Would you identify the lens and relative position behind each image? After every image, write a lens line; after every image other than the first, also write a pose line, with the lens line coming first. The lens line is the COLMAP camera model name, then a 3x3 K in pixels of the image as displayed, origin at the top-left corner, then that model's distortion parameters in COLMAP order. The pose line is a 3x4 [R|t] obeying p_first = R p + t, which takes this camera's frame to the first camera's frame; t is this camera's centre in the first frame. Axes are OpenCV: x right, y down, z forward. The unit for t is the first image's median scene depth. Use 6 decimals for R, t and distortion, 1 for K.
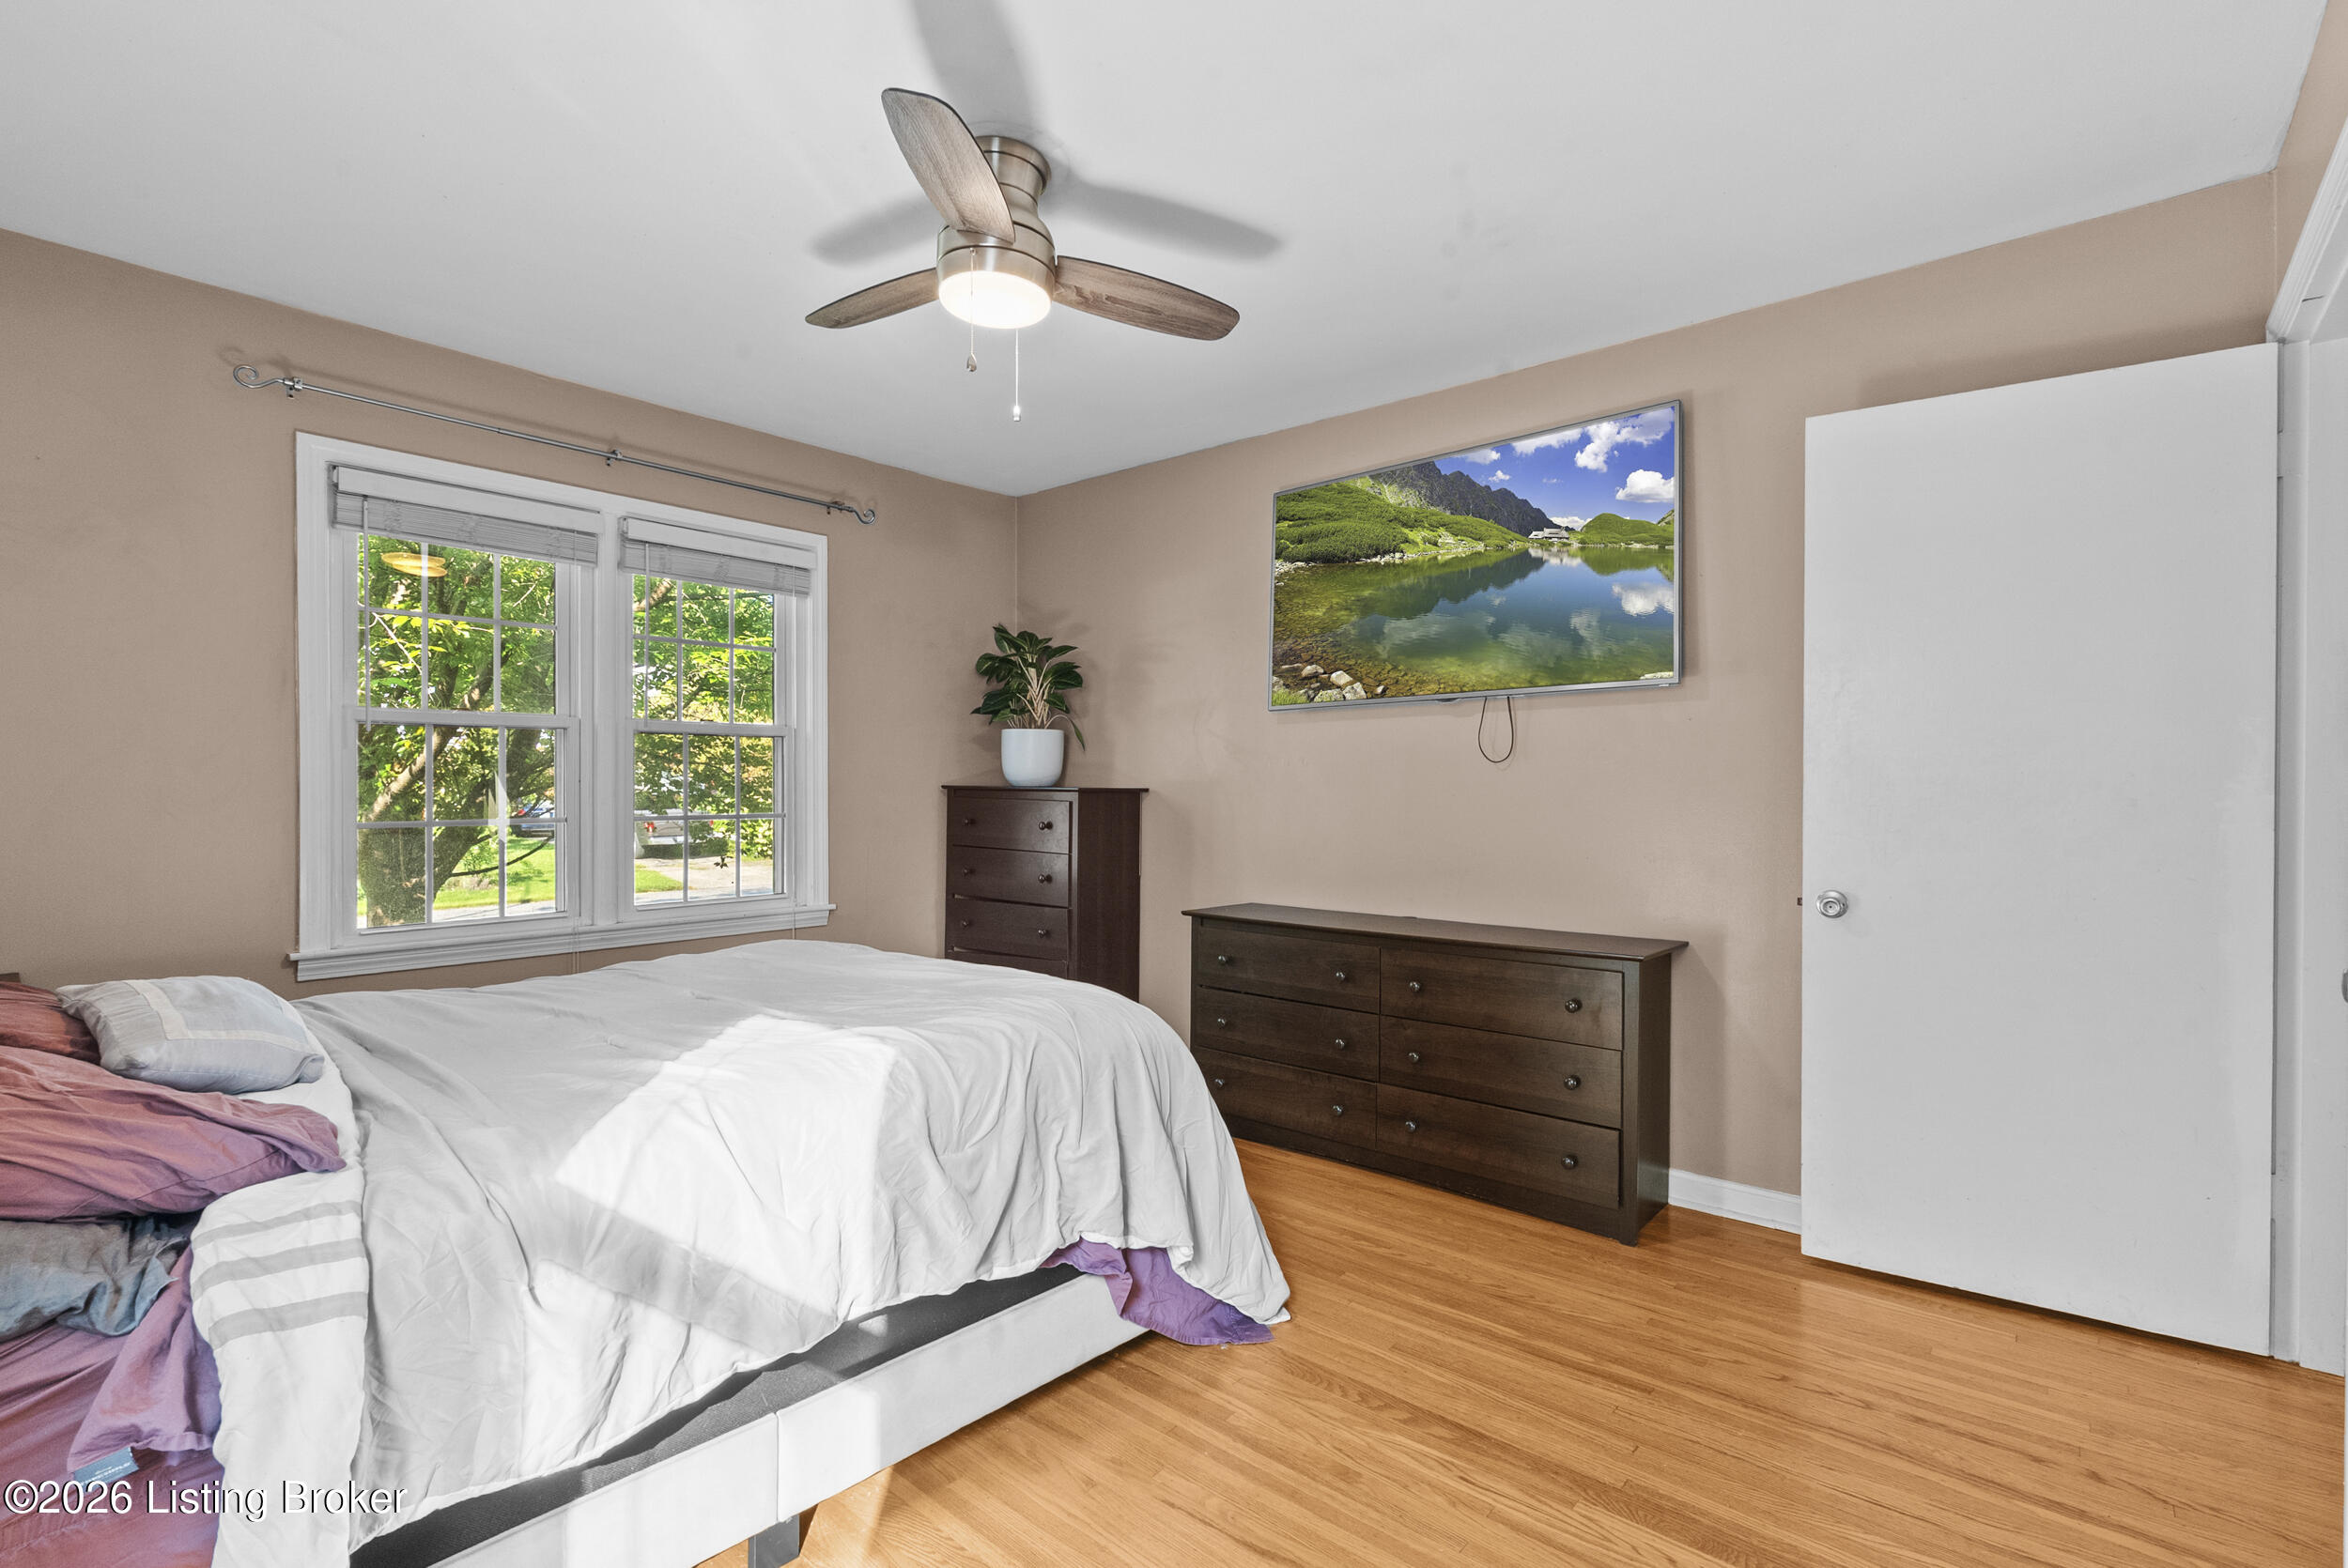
lens RADIAL K [[1065.2, 0, 1176.7], [0, 1065.2, 783.0], [0, 0, 1]] dist [-0.003911, -0.000497]
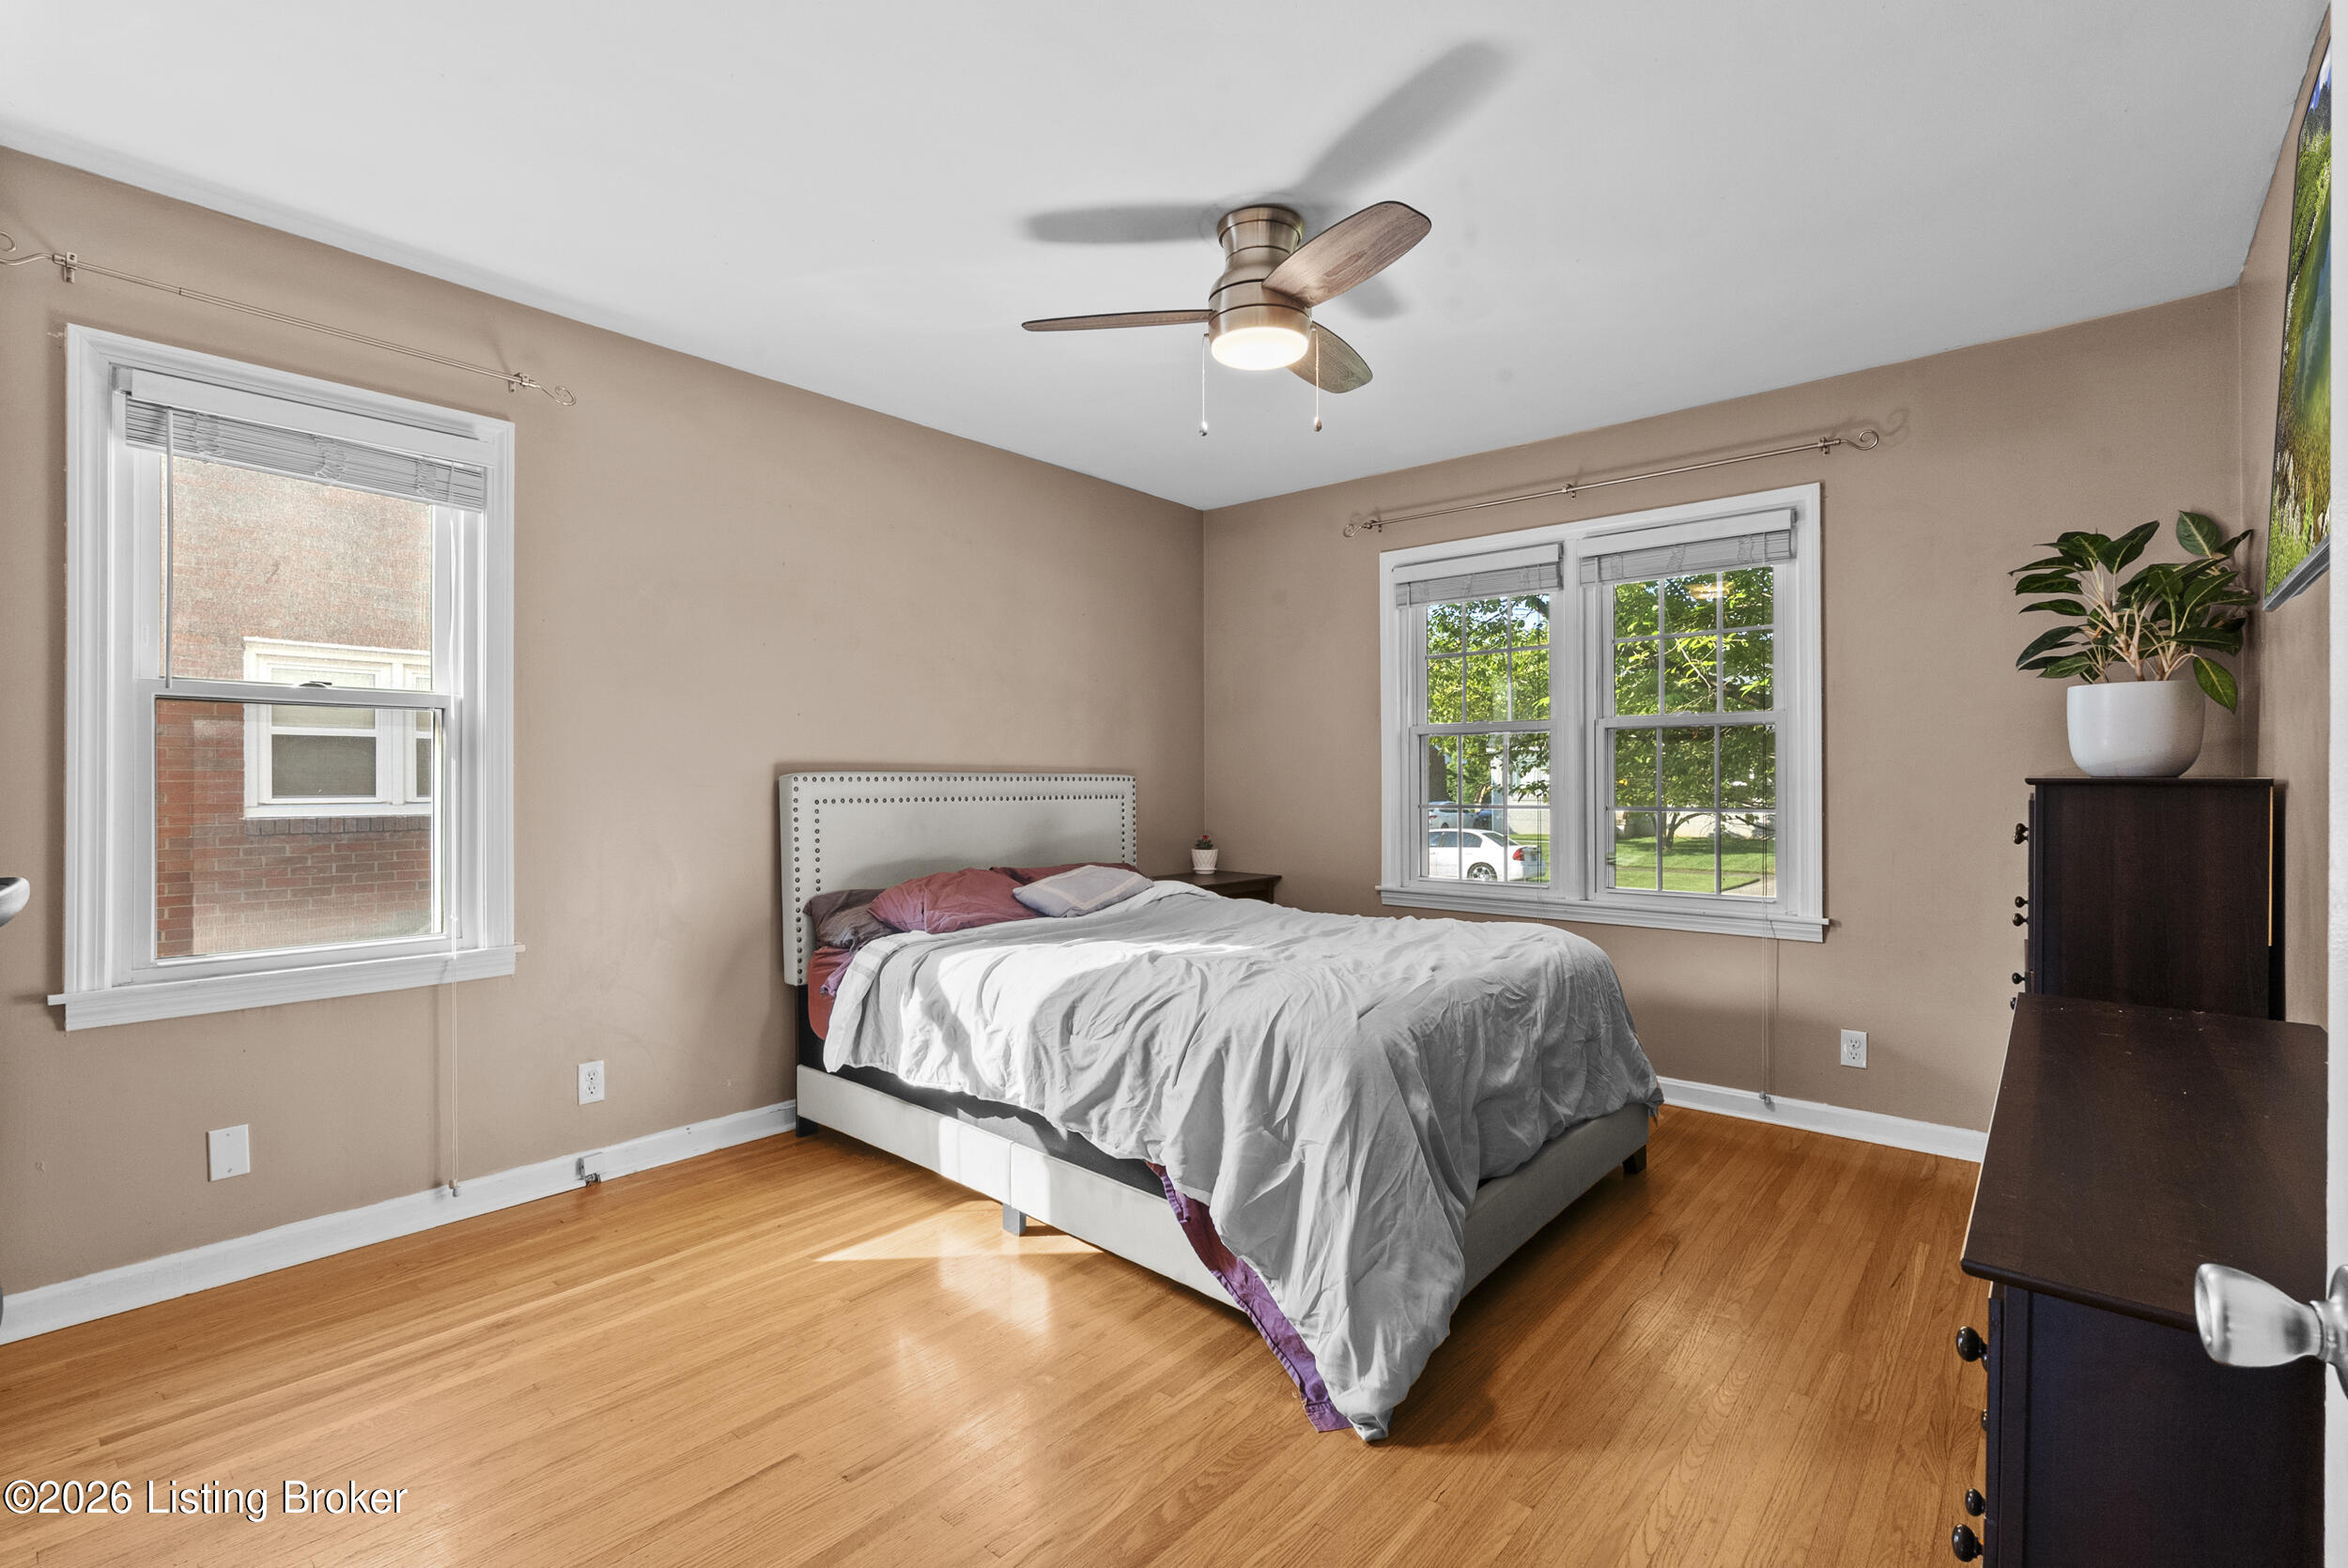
lens RADIAL K [[1065.2, 0, 1183.5], [0, 1065.2, 780.6], [0, 0, 1]] dist [-0.003911, -0.000497]
pose [[-0.004357, -0.006543, -0.999969, 0.746550], [0.000874, 0.999978, -0.006546, 0.014100], [0.999990, -0.000902, -0.004352, 0.718374]]
